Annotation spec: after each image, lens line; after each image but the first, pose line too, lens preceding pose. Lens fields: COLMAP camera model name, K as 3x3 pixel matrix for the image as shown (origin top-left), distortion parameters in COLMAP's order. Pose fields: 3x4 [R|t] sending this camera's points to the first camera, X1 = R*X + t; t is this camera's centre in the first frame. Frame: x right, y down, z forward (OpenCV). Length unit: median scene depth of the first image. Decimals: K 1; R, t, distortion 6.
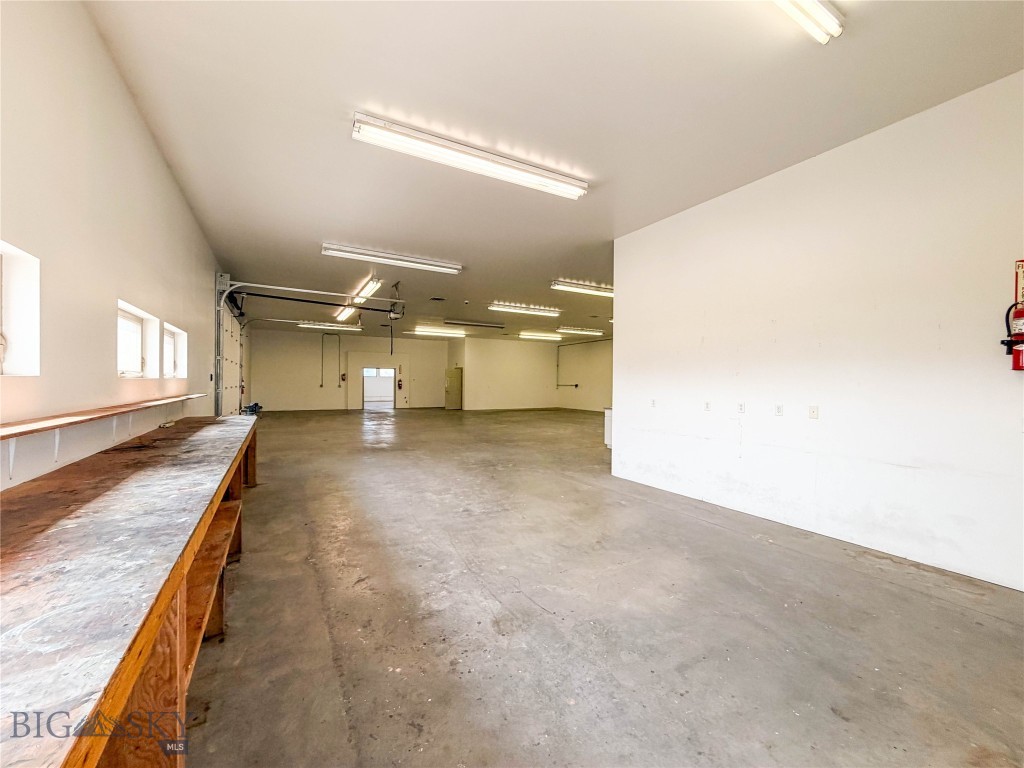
lens RADIAL K [[412.2, 0, 508.3], [0, 412.2, 383.1], [0, 0, 1]] dist [-0.001605, 0.000366]
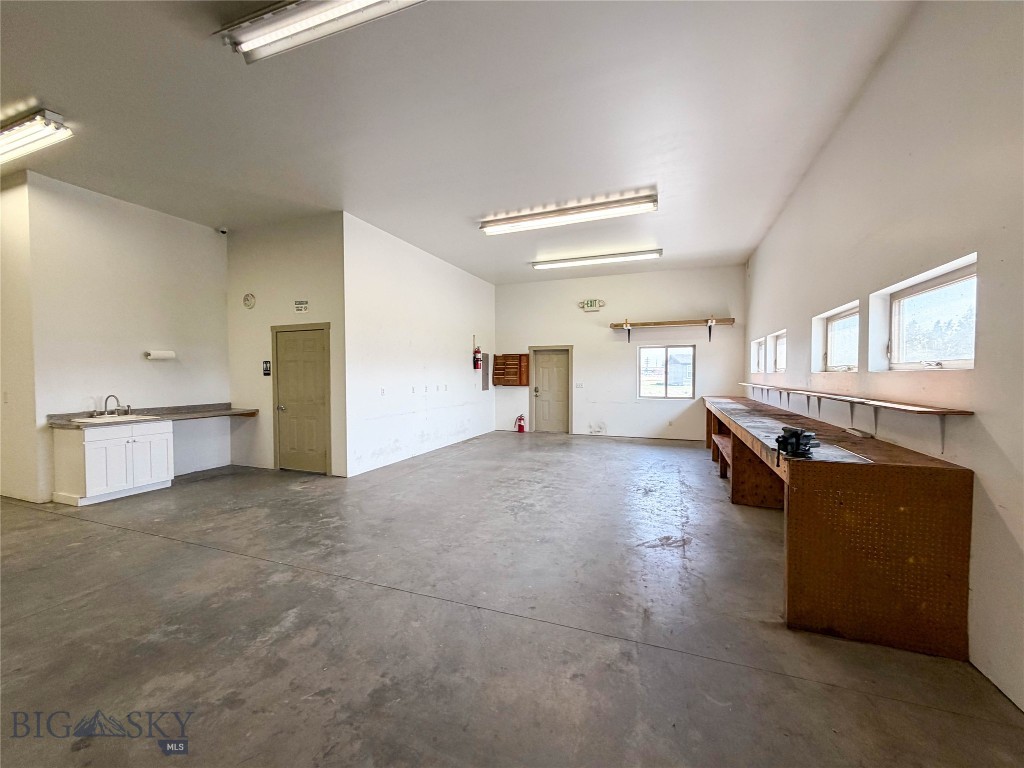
lens RADIAL K [[412.2, 0, 513.2], [0, 412.2, 386.2], [0, 0, 1]] dist [-0.001605, 0.000366]
pose [[-0.636414, -0.029920, 0.770767, -0.240920], [-0.000691, 0.999269, 0.038220, -0.003082], [-0.771347, 0.023791, -0.635970, 0.472617]]
